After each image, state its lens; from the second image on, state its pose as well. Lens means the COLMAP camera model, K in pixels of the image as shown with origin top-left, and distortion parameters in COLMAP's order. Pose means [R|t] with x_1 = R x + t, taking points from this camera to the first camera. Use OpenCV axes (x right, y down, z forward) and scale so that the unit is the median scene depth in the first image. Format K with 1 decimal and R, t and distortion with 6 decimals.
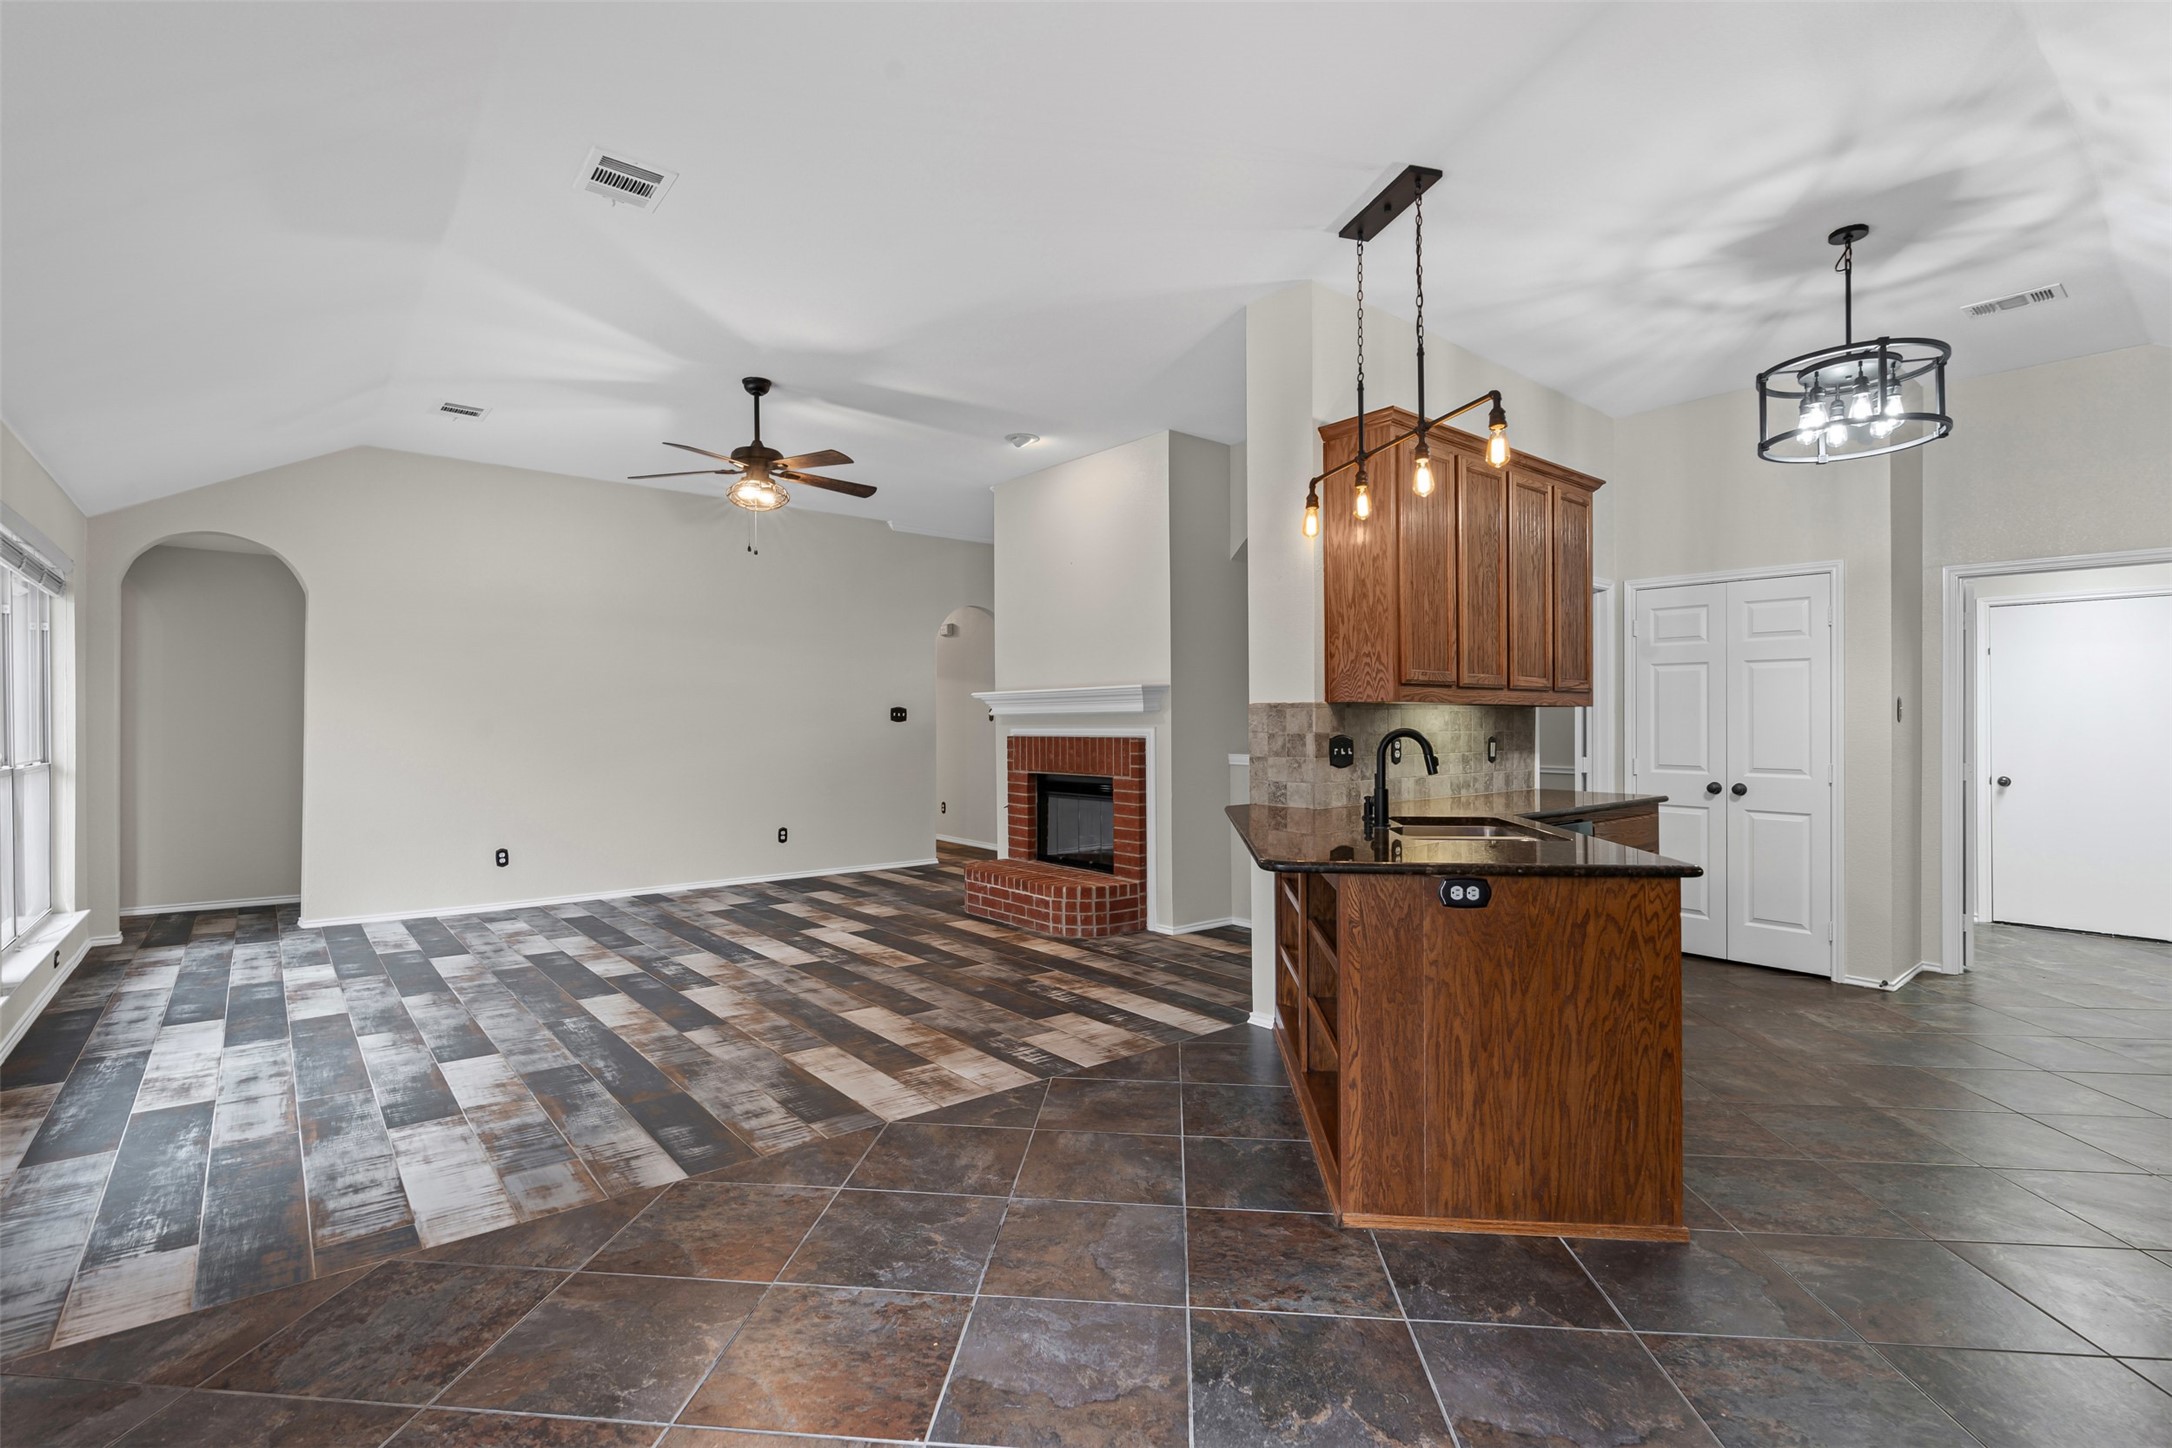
lens RADIAL K [[1004.4, 0, 1084.4], [0, 1004.4, 713.7], [0, 0, 1]] dist [-0.011174, 0.004832]
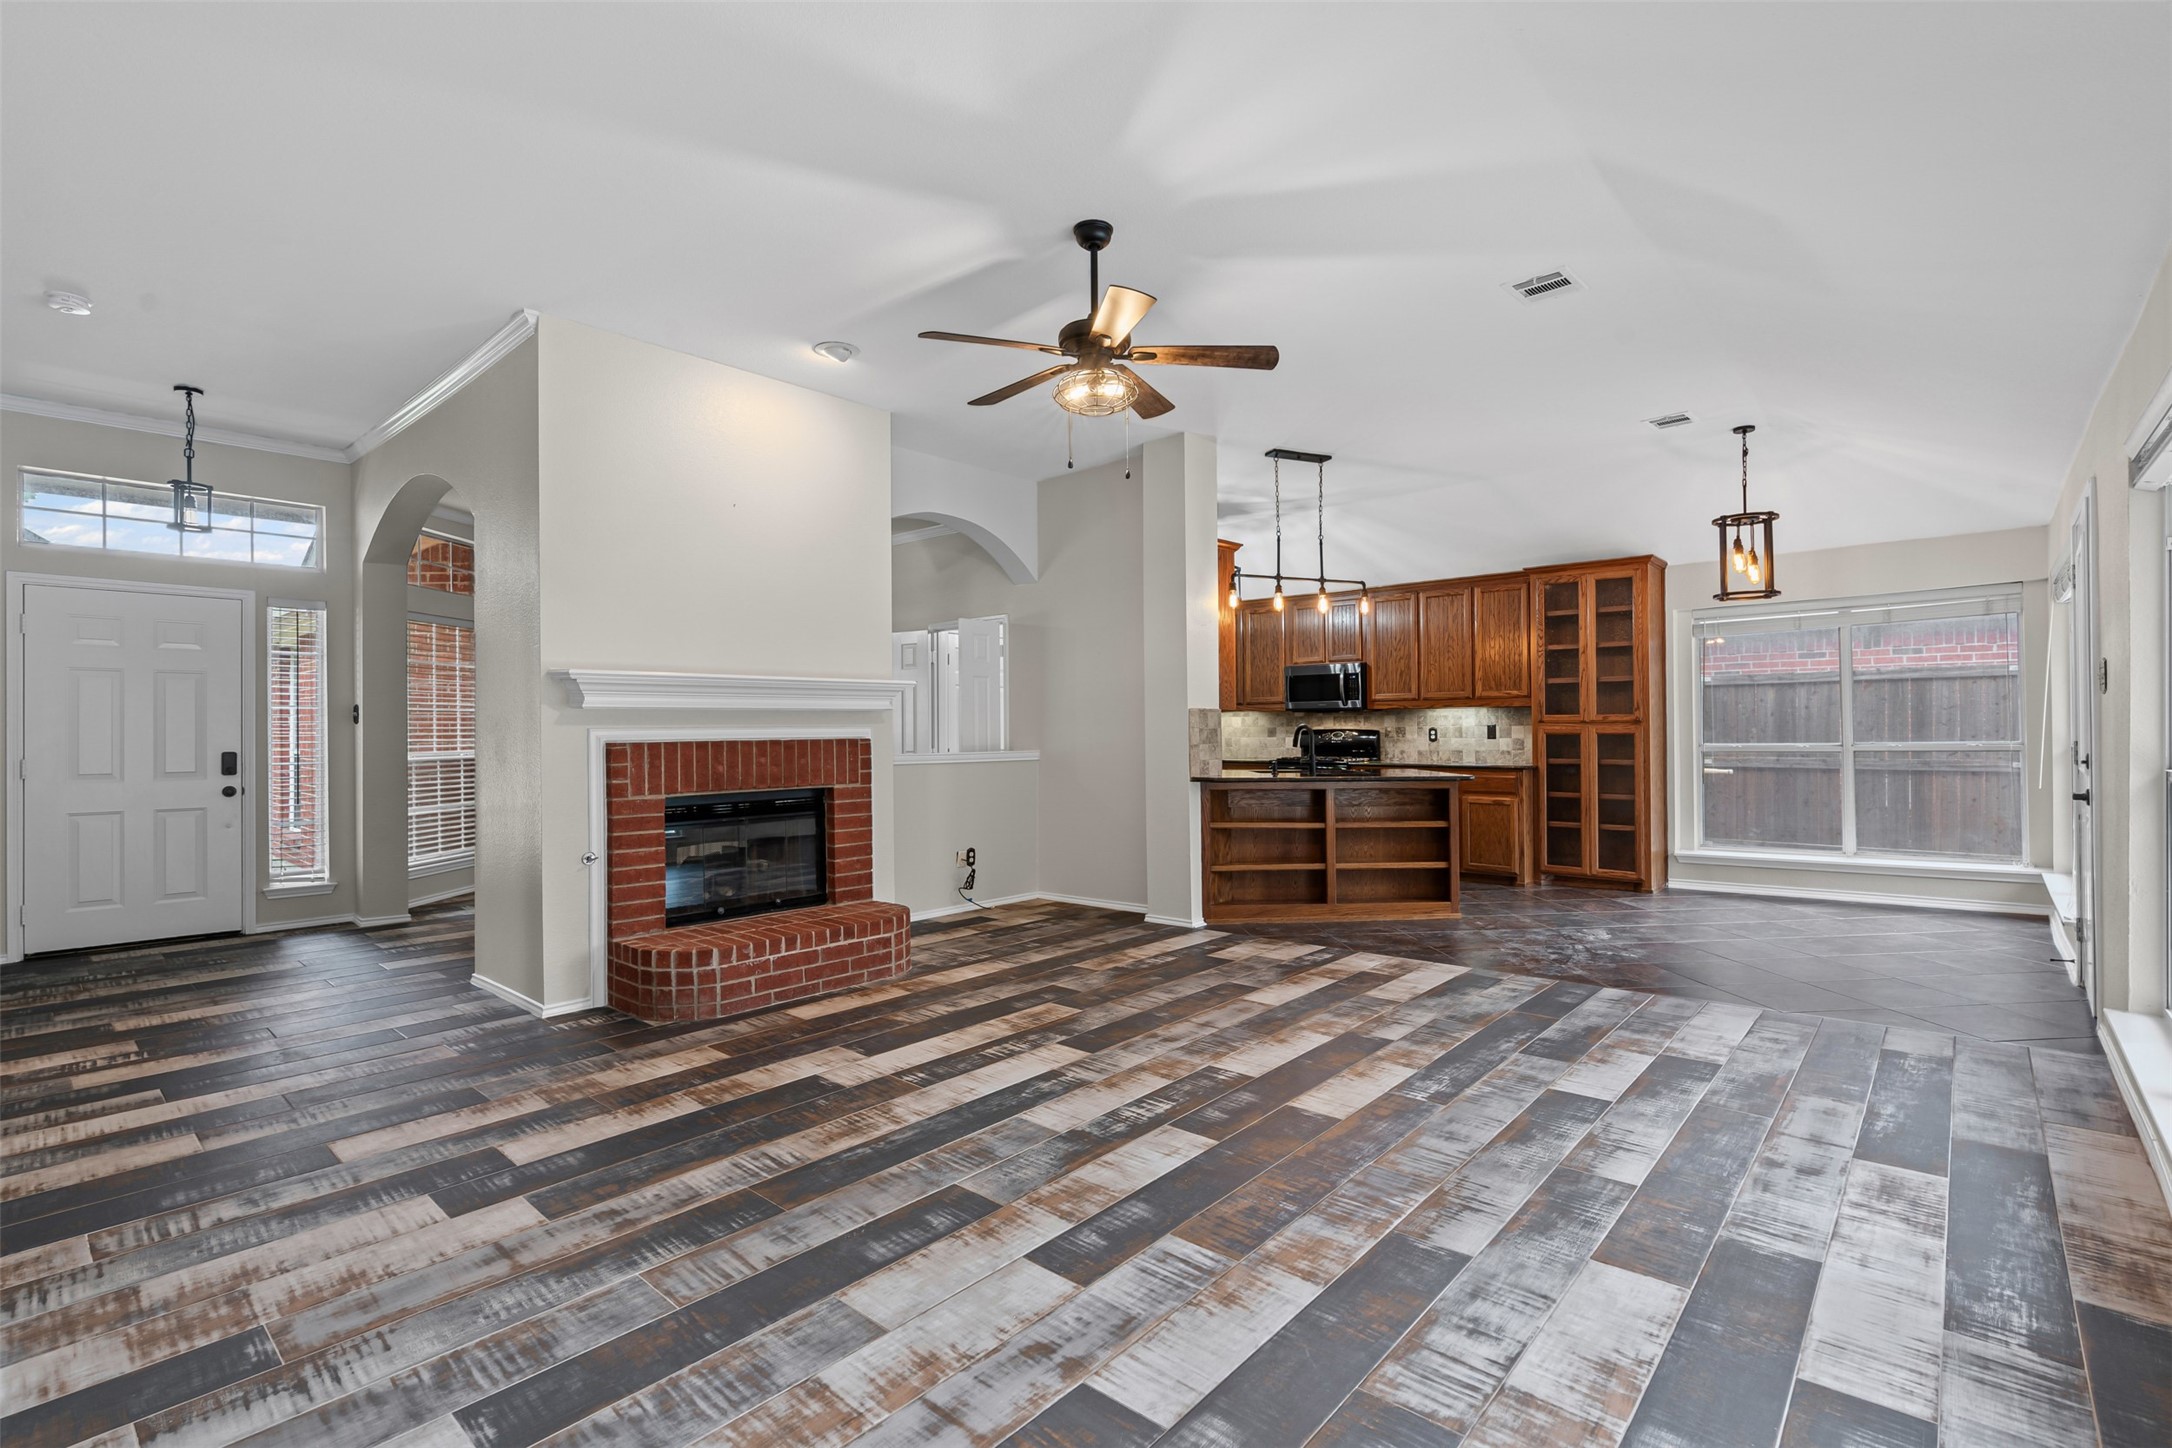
lens RADIAL K [[996.9, 0, 1095.5], [0, 996.9, 718.3], [0, 0, 1]] dist [-0.011089, 0.006198]
pose [[-0.158407, 0.009799, 0.987325, -1.325174], [-0.004330, 0.999934, -0.010619, 0.021549], [-0.987364, -0.005957, -0.158354, 1.462768]]
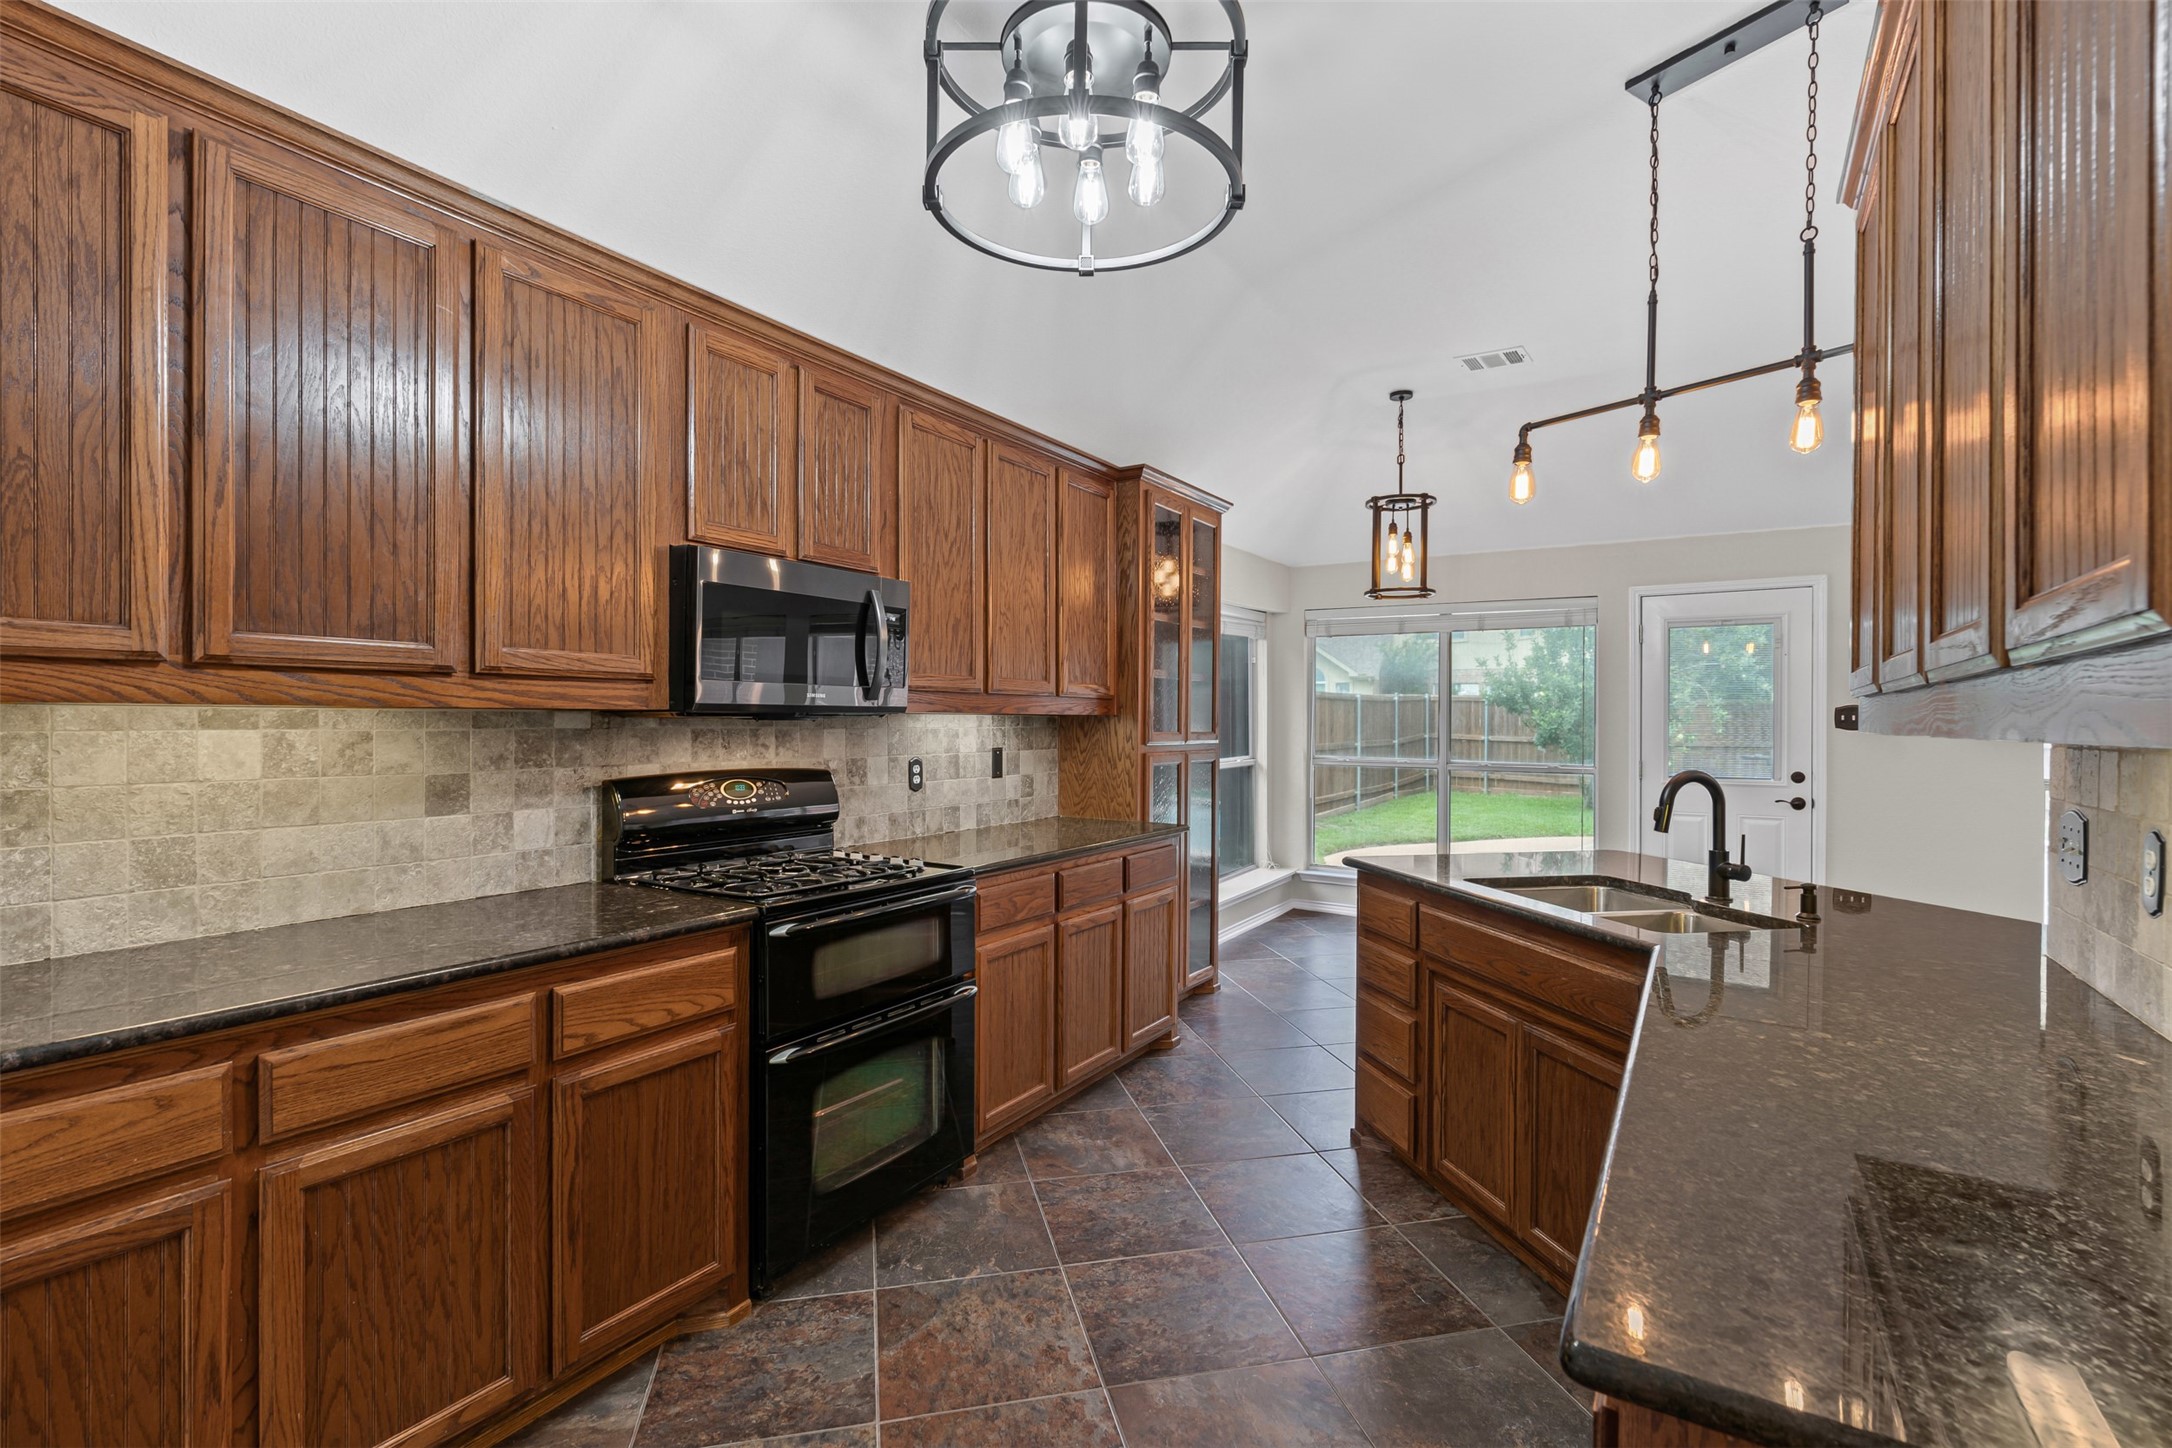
lens RADIAL K [[984.3, 0, 1086.0], [0, 984.3, 724.0], [0, 0, 1]] dist [-0.010420, 0.005644]
pose [[-0.953405, -0.005697, -0.301638, 0.820886], [-0.004470, 0.999979, -0.004755, -0.012207], [0.301659, -0.003185, -0.953411, 1.316602]]
